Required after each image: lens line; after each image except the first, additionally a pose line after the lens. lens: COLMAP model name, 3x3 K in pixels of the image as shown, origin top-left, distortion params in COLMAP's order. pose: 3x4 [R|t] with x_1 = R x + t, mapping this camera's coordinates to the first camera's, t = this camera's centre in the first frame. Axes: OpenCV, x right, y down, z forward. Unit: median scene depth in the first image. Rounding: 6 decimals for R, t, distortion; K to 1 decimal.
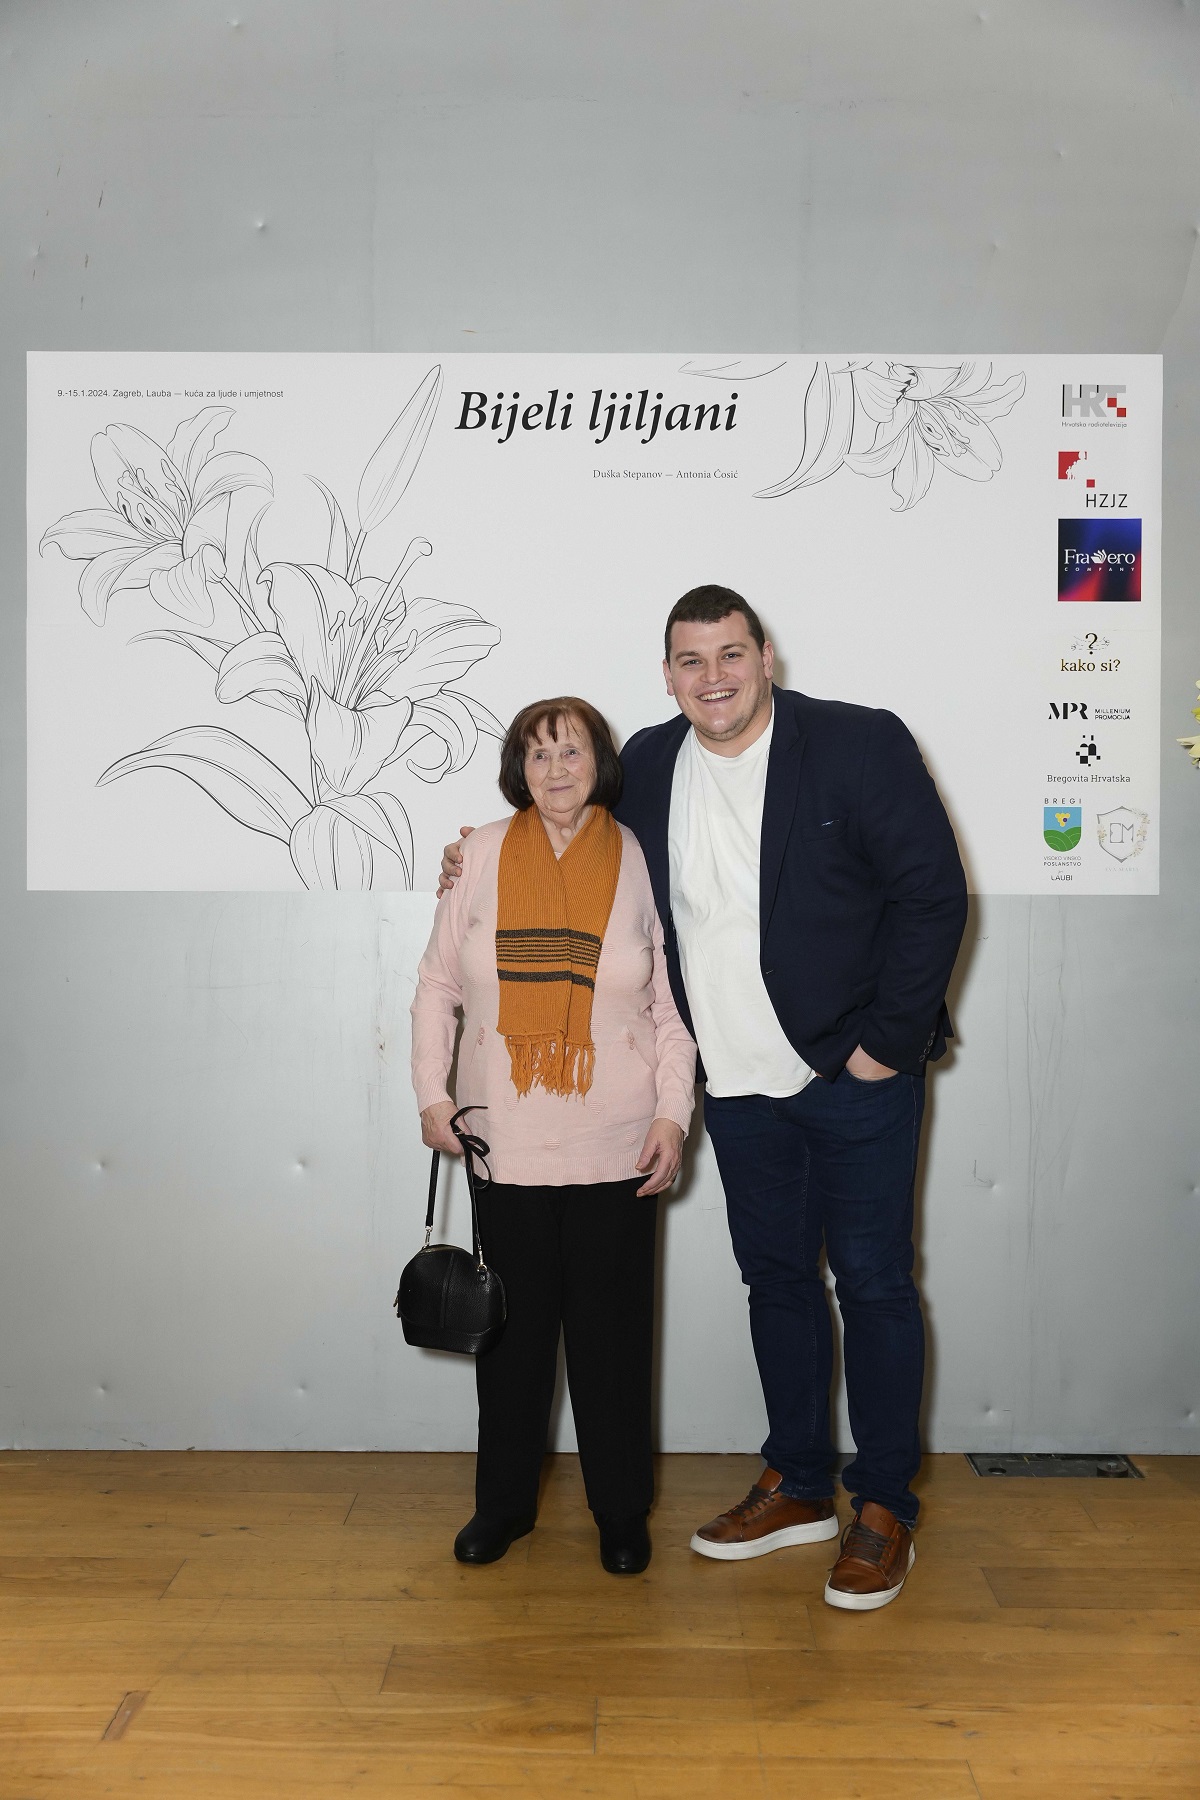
lens RADIAL K [[1806.4, 0, 600.0], [0, 1806.4, 900.0], [0, 0, 1]] dist [0.006703, -0.004068]
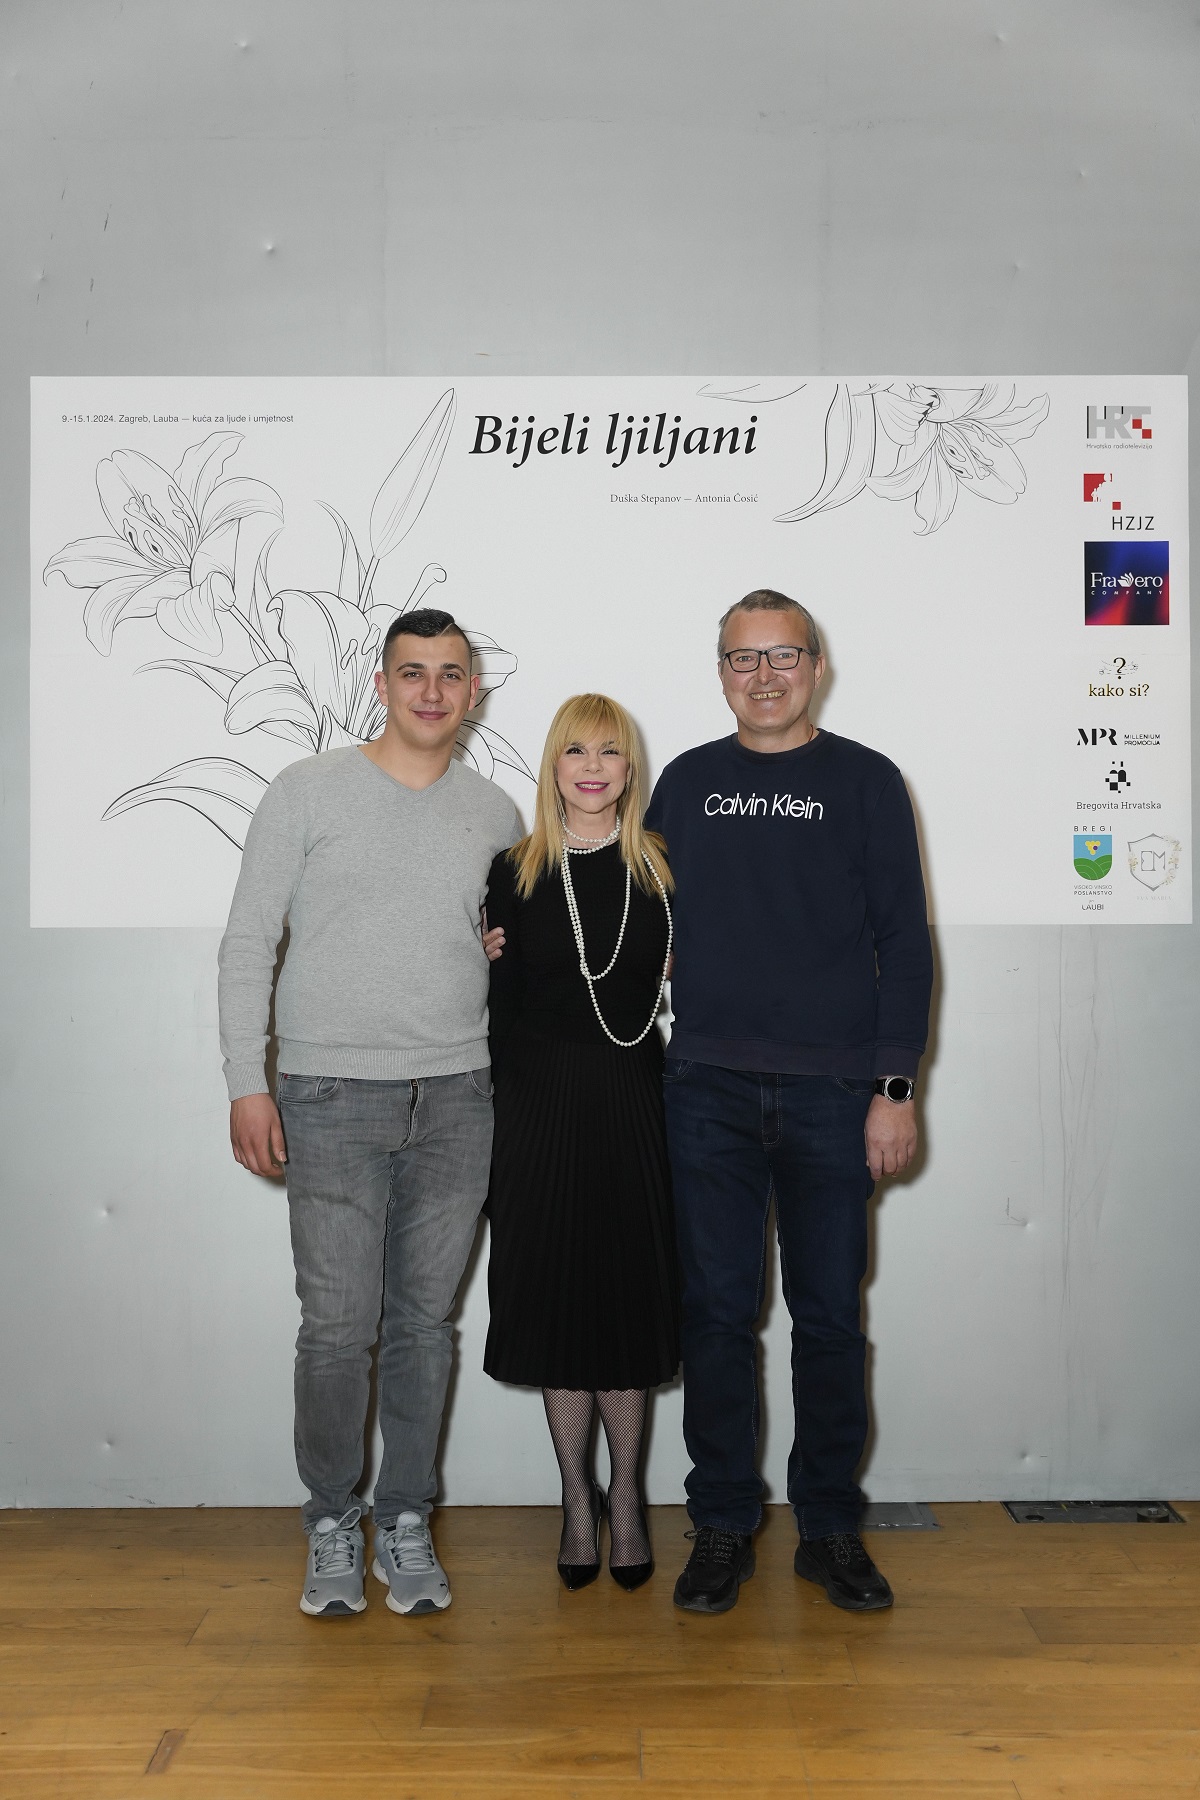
lens RADIAL K [[2008.6, 0, 600.0], [0, 2008.6, 900.0], [0, 0, 1]] dist [0.006966, -0.002444]
pose [[0.999896, -0.007060, 0.012585, -0.024748], [0.007377, 0.999653, -0.025285, 0.009435], [-0.012402, 0.025375, 0.999601, -0.083656]]
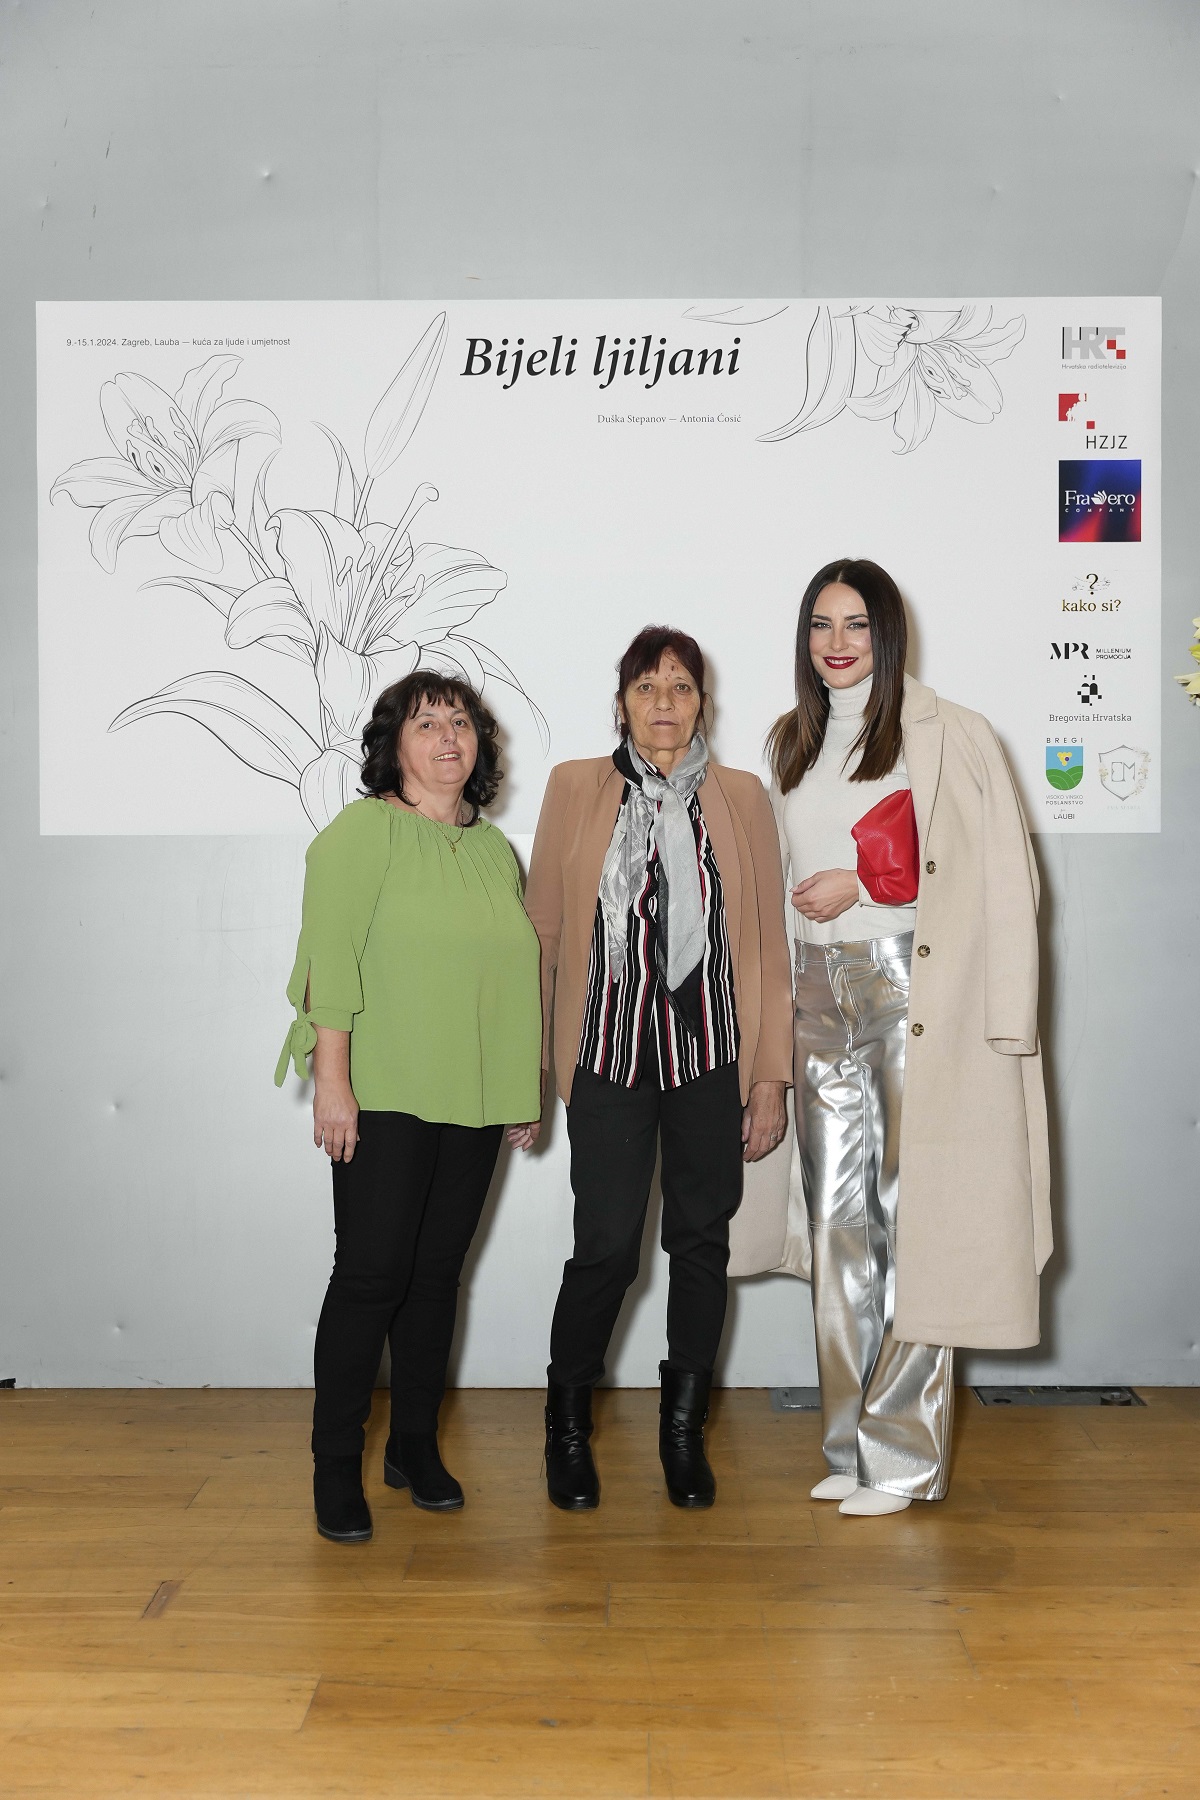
lens RADIAL K [[1981.9, 0, 600.0], [0, 1981.9, 900.0], [0, 0, 1]] dist [0.007470, -0.008896]
pose [[0.999977, -0.006129, -0.002888, -0.000874], [0.006144, 0.999967, 0.005309, 0.027073], [0.002855, -0.005327, 0.999982, -0.109107]]
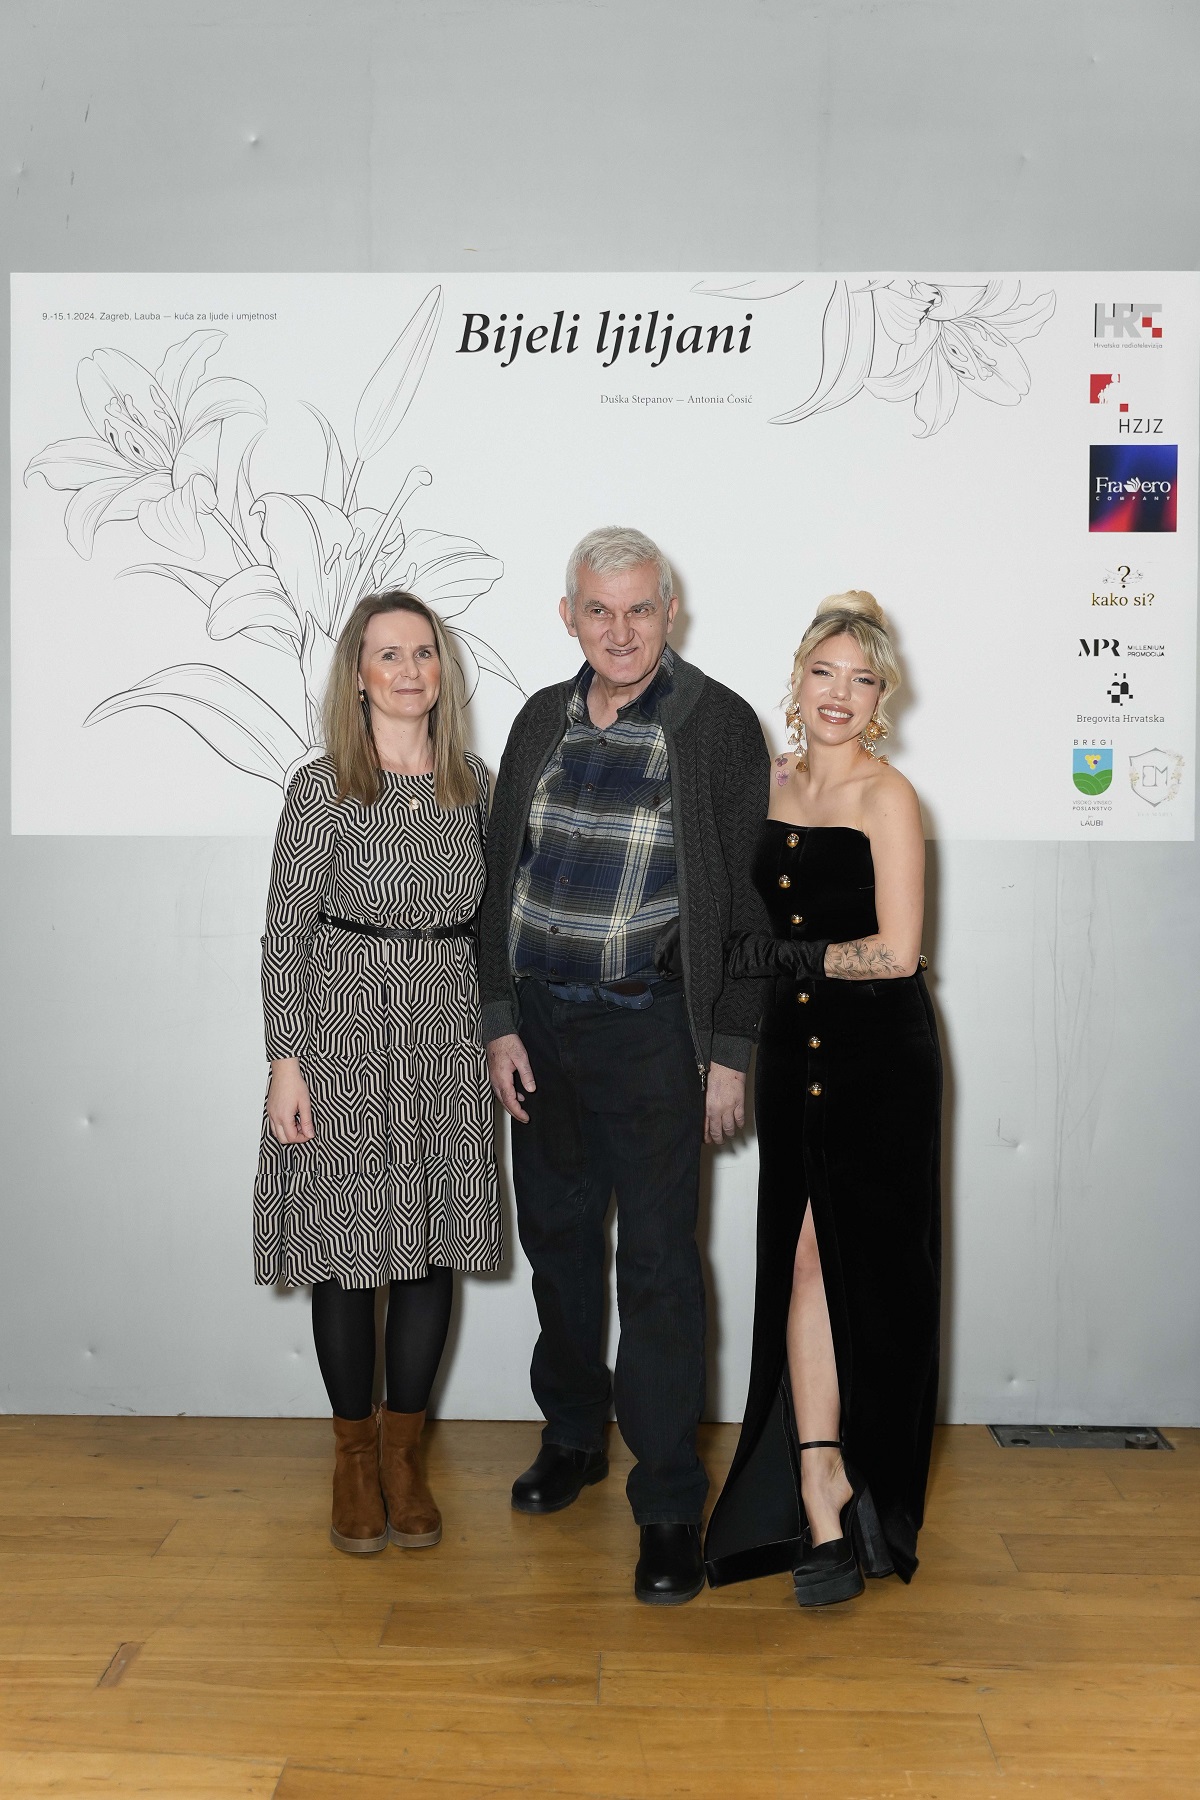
lens RADIAL K [[1963.2, 0, 573.9], [0, 1963.2, 894.7], [0, 0, 1]] dist [0.009783, -0.020537]
pose [[0.999826, 0.001912, -0.018576, 0.001969], [-0.001704, 0.999936, 0.011210, 0.014422], [0.018597, -0.011177, 0.999765, -0.040902]]
